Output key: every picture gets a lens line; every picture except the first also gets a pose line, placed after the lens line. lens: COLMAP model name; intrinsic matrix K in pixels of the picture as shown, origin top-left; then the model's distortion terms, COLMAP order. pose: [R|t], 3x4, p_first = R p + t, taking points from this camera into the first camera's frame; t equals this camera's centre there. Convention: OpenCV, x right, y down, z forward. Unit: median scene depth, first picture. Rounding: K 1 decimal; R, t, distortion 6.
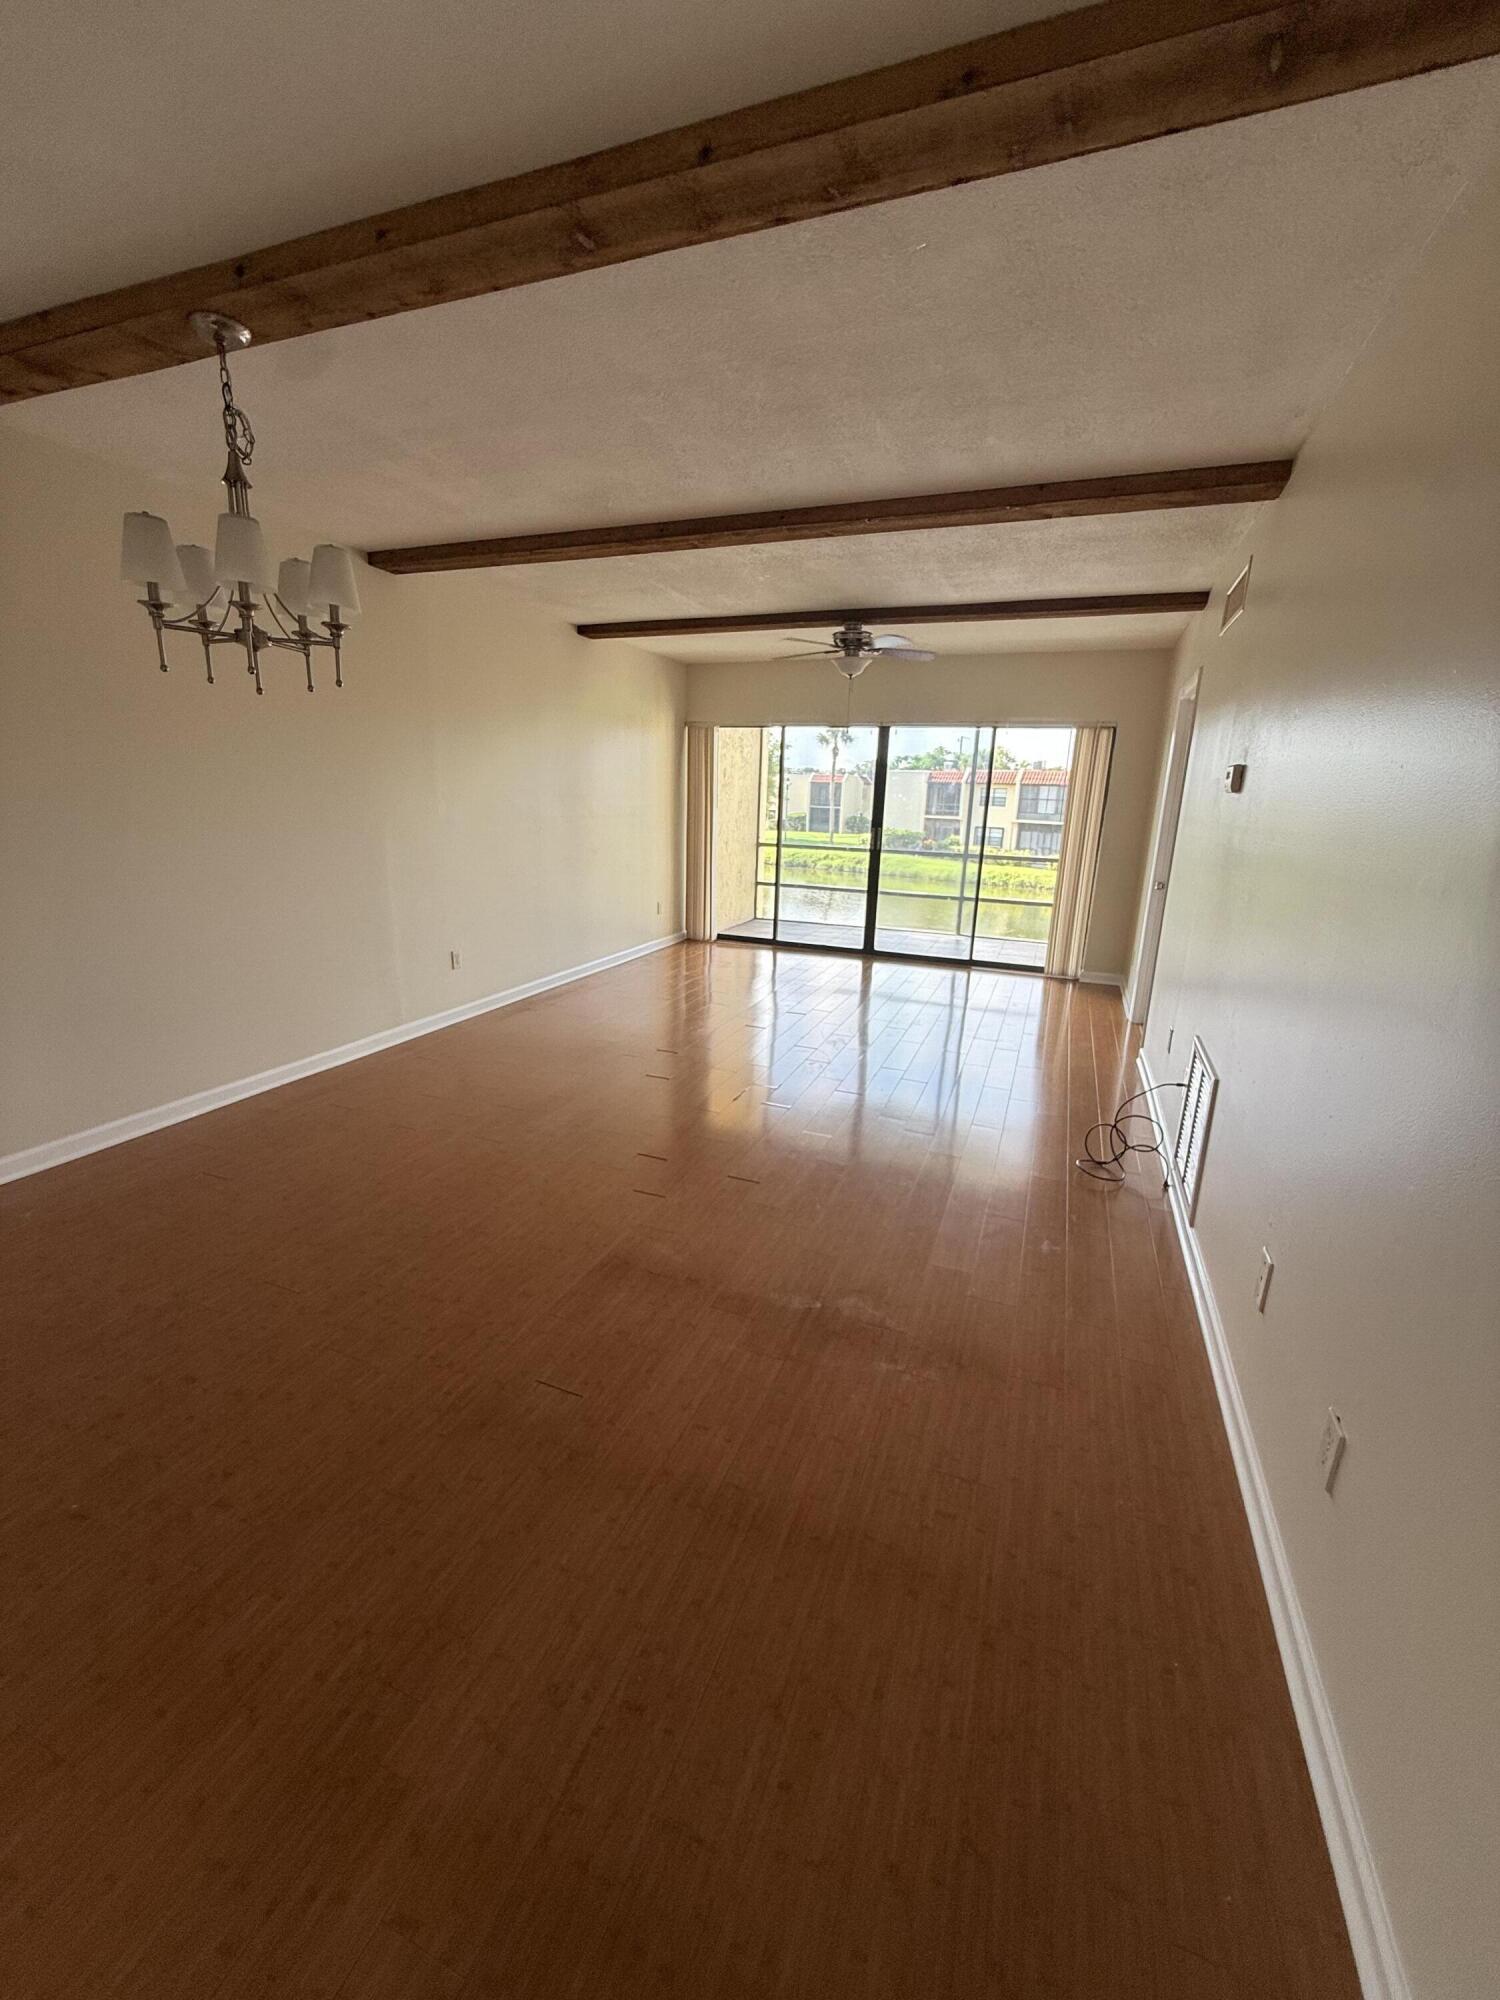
lens RADIAL K [[790.9, 0, 752.1], [0, 790.9, 1001.0], [0, 0, 1]] dist [-0.000964, 0.000003]
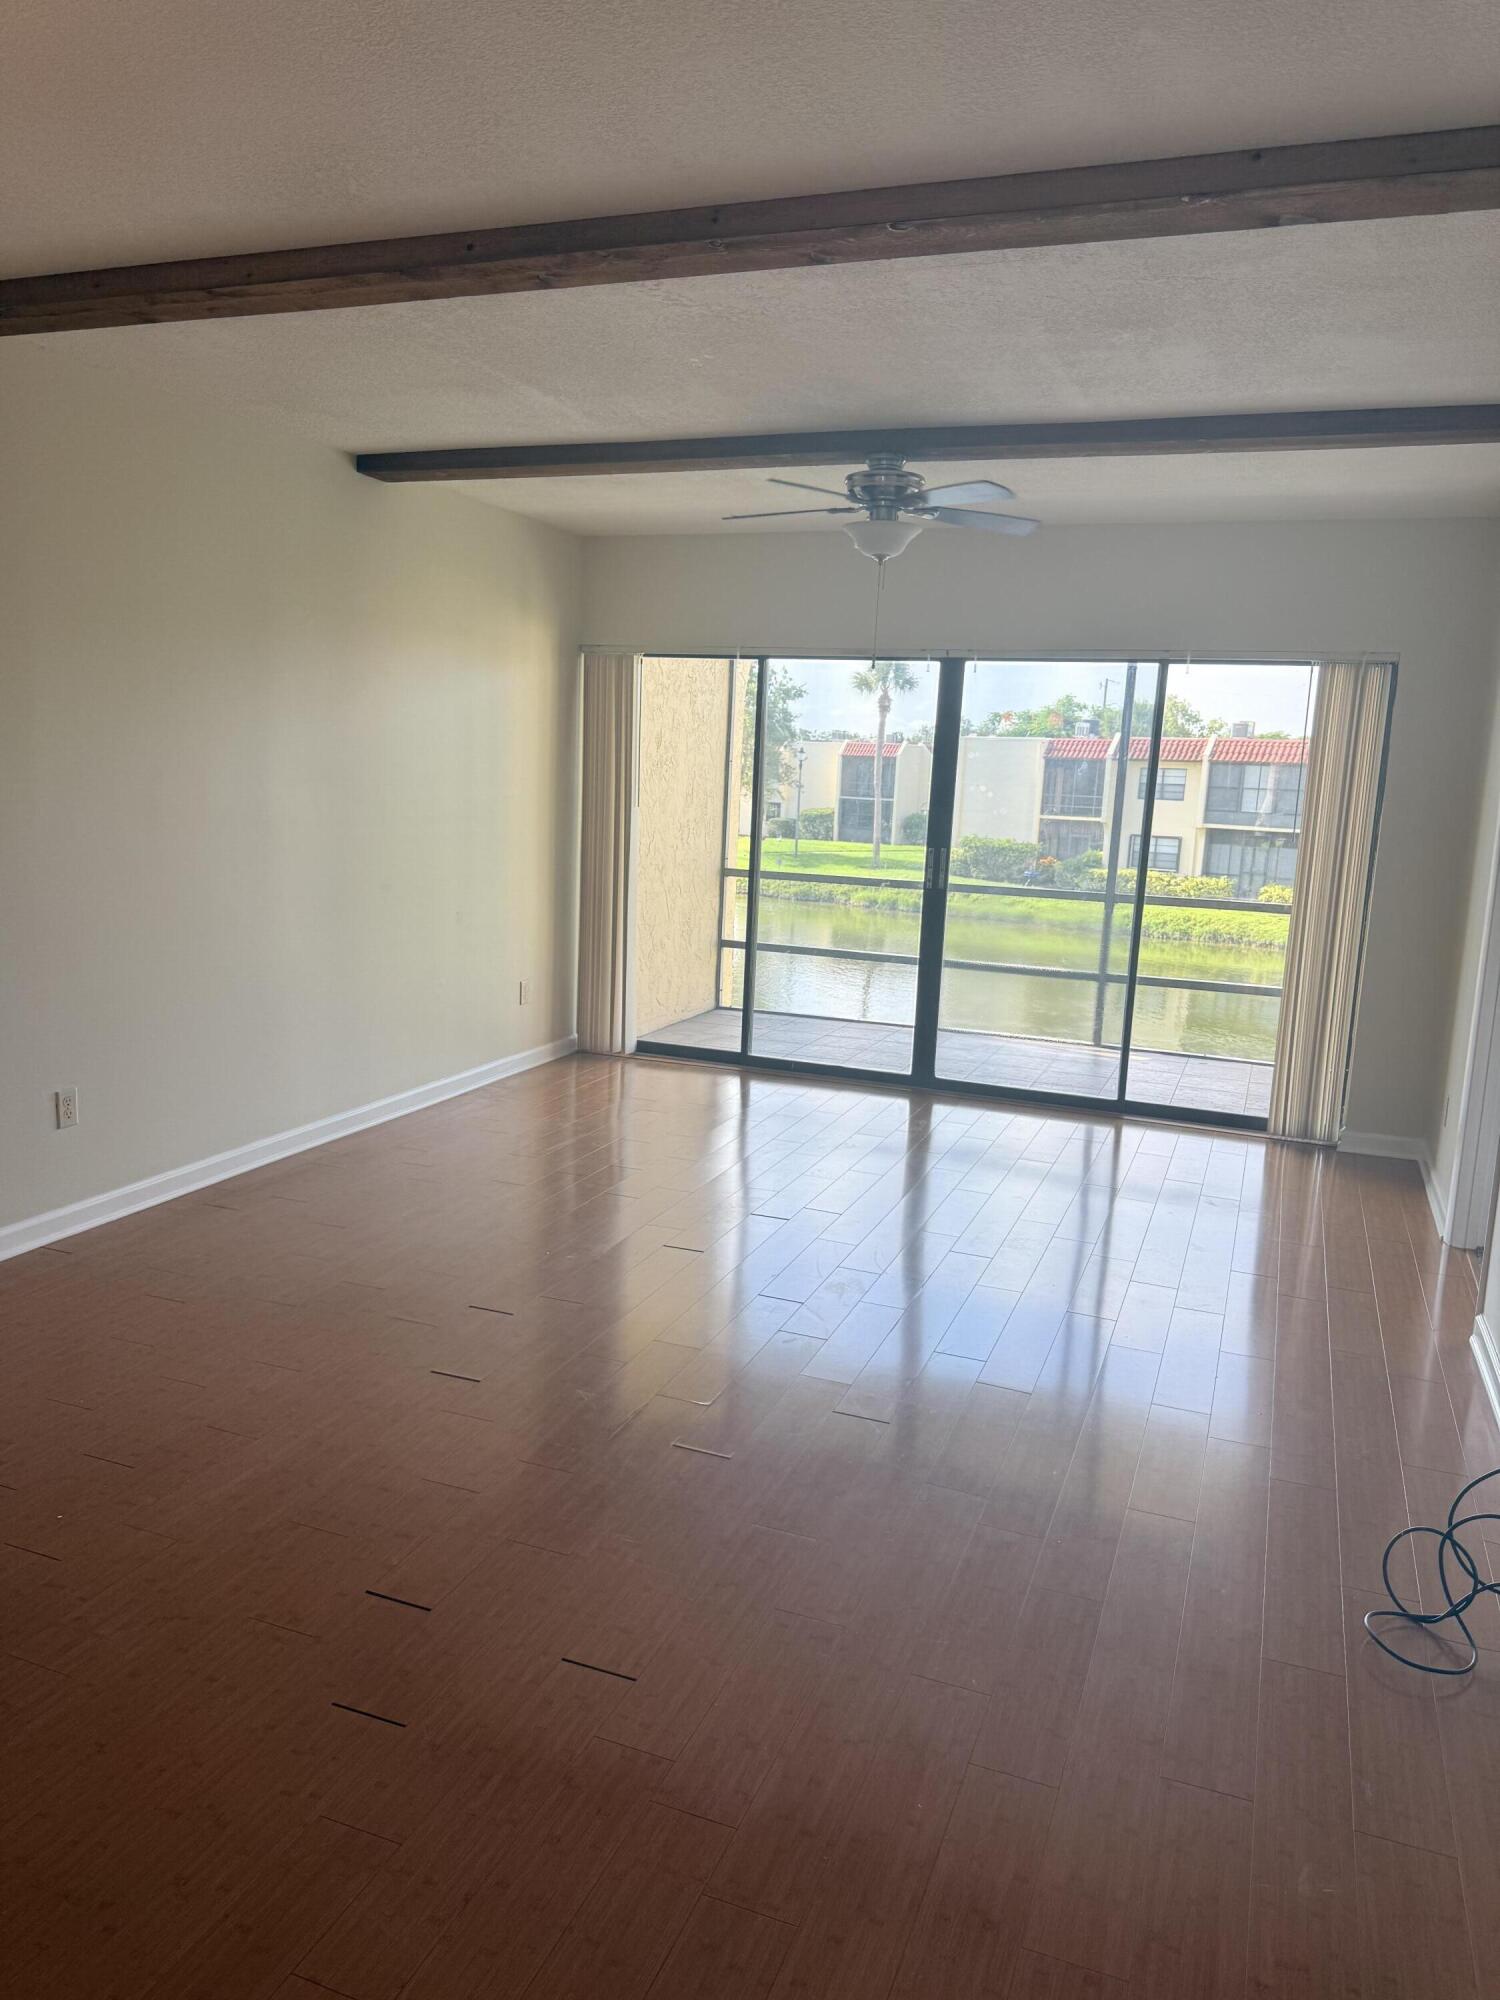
lens RADIAL K [[1394.6, 0, 753.9], [0, 1394.6, 1010.0], [0, 0, 1]] dist [0.064377, -0.049921]
pose [[0.999880, 0.011909, 0.009917, 0.042708], [-0.010989, 0.996048, -0.088132, -0.045044], [-0.010928, 0.088013, 0.996059, 0.138388]]
